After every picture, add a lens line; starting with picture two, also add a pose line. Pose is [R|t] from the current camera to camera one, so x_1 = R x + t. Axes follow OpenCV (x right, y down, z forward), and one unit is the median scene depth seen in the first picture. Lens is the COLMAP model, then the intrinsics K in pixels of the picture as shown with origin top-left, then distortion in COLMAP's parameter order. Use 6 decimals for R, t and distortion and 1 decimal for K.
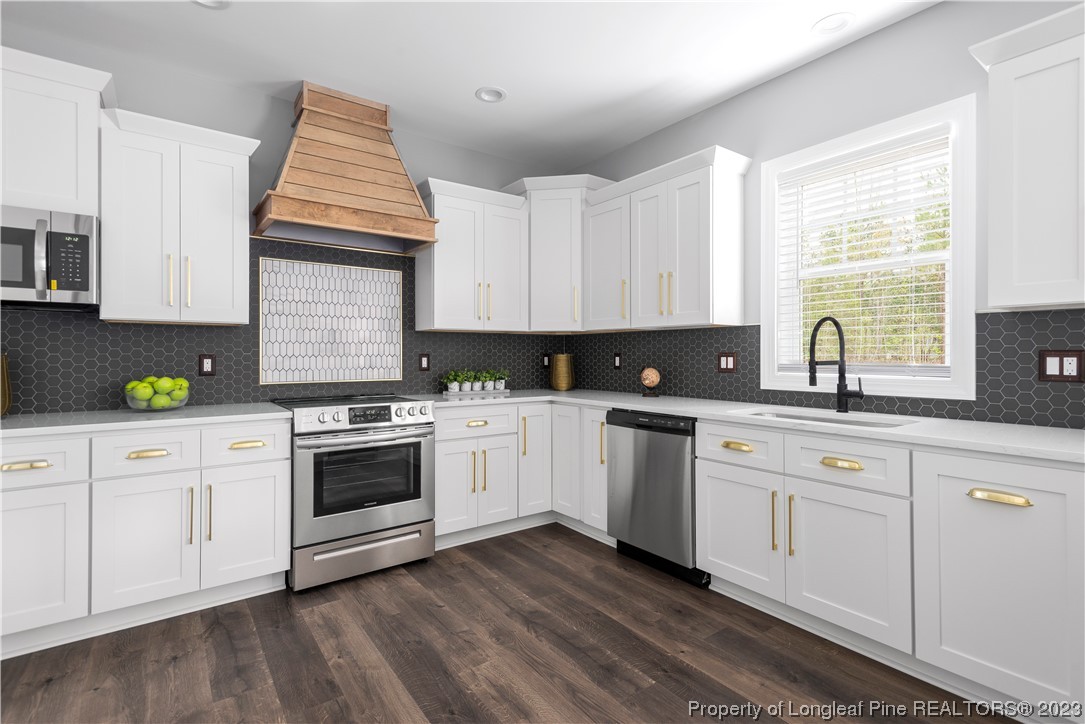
lens RADIAL K [[514.2, 0, 528.8], [0, 514.2, 351.2], [0, 0, 1]] dist [0.015565, -0.000340]
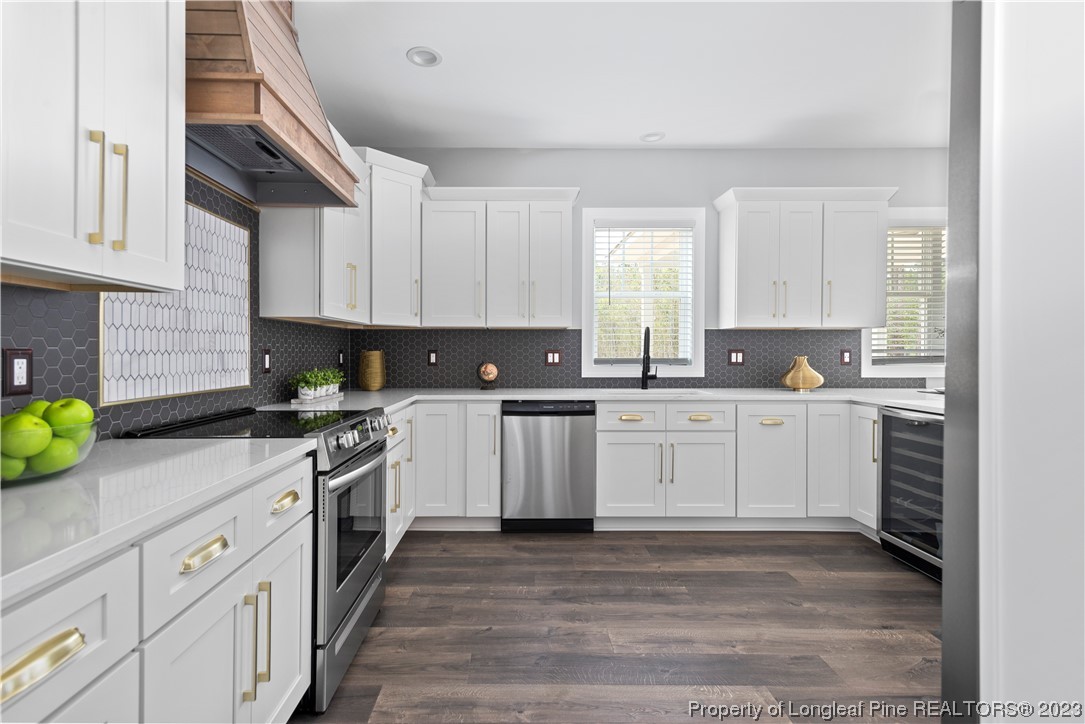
lens RADIAL K [[514.2, 0, 522.0], [0, 514.2, 354.8], [0, 0, 1]] dist [0.015565, -0.000340]
pose [[0.571586, -0.002930, 0.820537, -0.820454], [-0.007720, 0.999930, 0.008948, 0.004690], [-0.820506, -0.011449, 0.571523, 0.411324]]
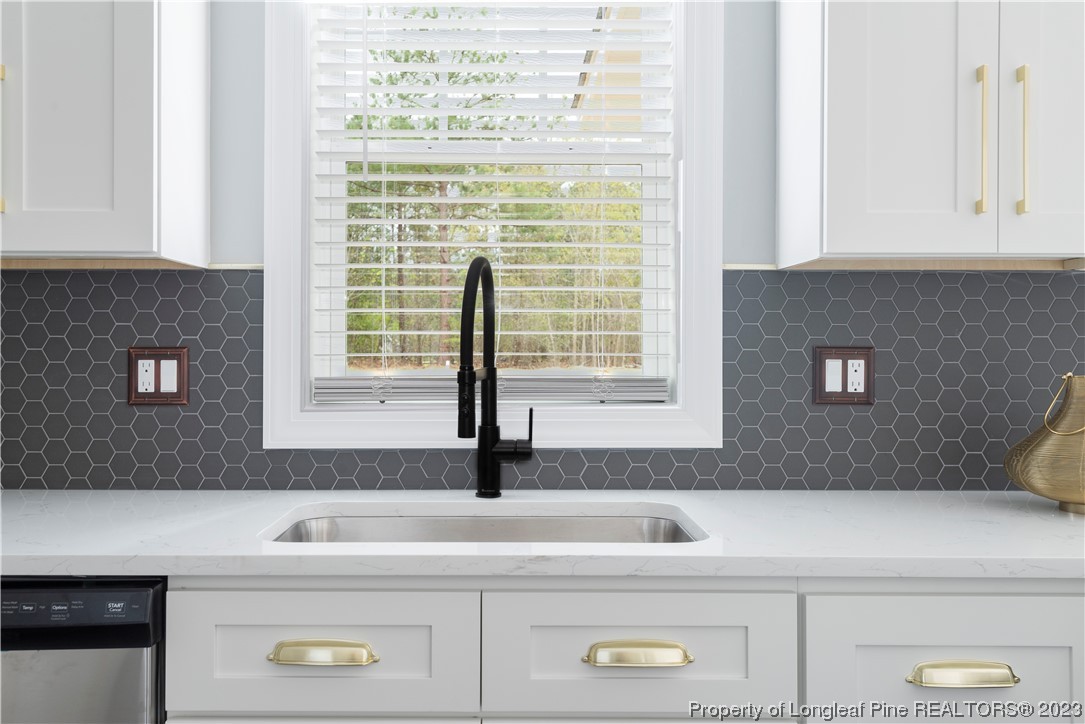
lens RADIAL K [[926.4, 0, 541.9], [0, 926.4, 369.7], [0, 0, 1]] dist [0.028332, -0.008943]
pose [[0.584084, 0.016258, 0.811531, 0.044737], [-0.008749, 0.999867, -0.013734, 0.028930], [-0.811646, 0.000922, 0.584149, 0.524649]]
